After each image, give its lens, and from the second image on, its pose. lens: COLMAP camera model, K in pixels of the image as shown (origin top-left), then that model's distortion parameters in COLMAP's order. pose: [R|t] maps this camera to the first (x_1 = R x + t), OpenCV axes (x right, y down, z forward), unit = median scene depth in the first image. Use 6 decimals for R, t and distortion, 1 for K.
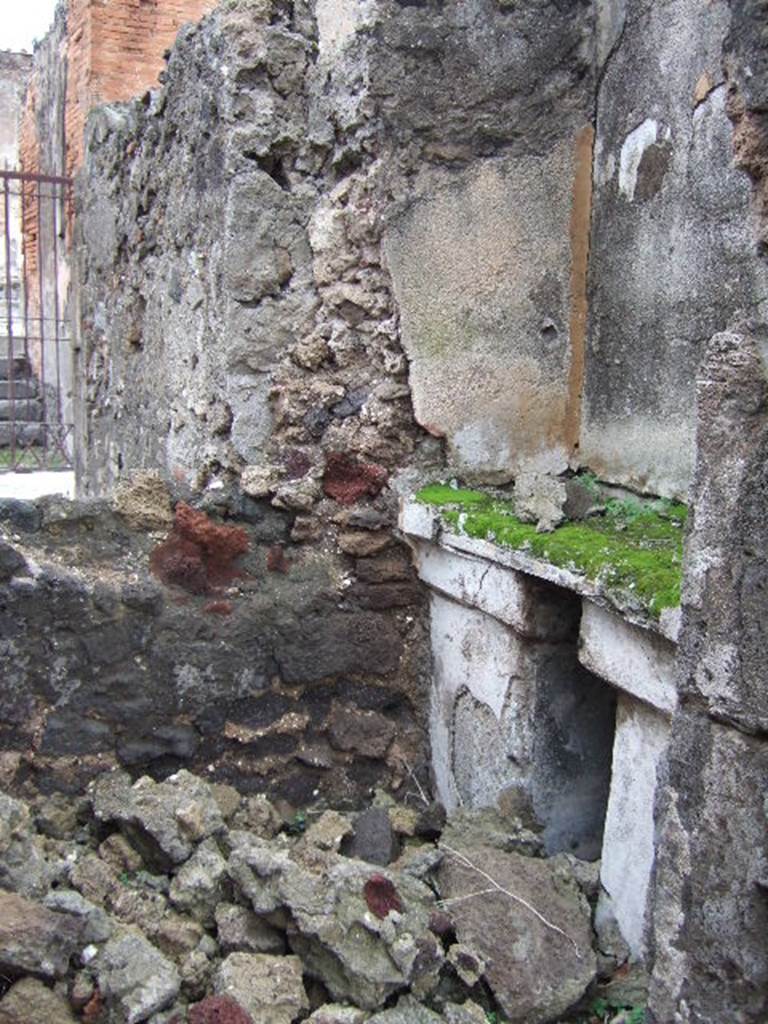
lens RADIAL K [[1108.2, 0, 384.0], [0, 1108.2, 512.0], [0, 0, 1]] dist [-0.044003, 0.005446]
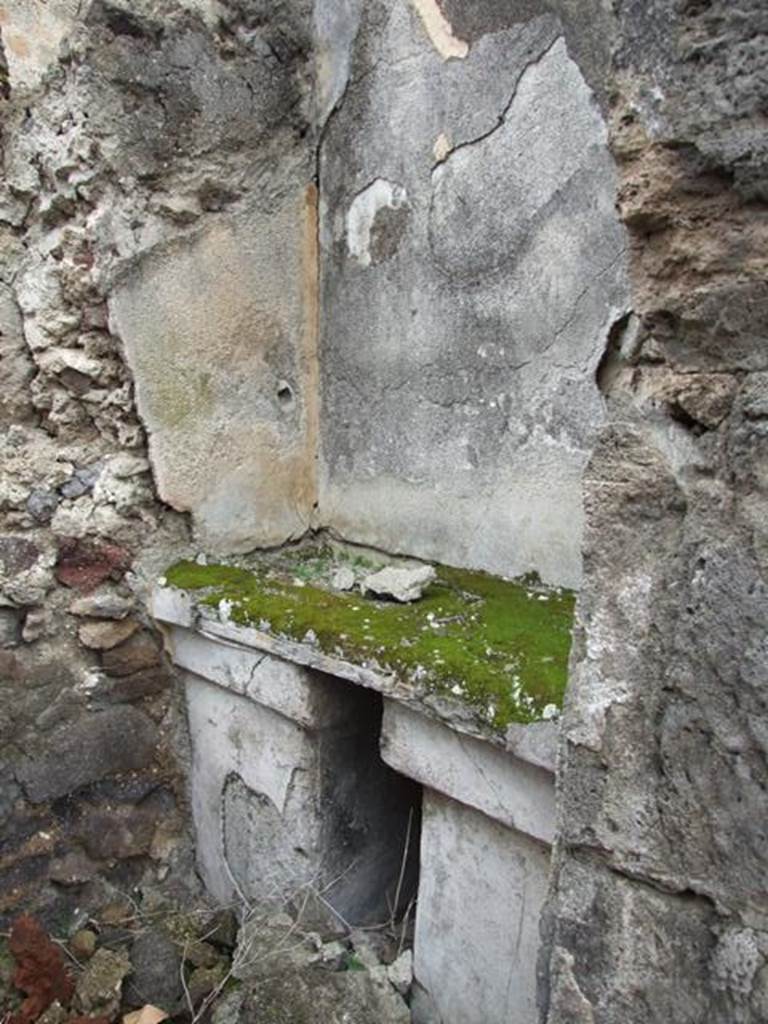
lens RADIAL K [[830.7, 0, 370.5], [0, 830.7, 511.5], [0, 0, 1]] dist [-0.047860, 0.037214]
pose [[0.932739, -0.077410, 0.352145, -0.051367], [0.073454, 0.996995, 0.024604, -0.076485], [-0.352992, 0.002918, 0.935622, 0.301284]]
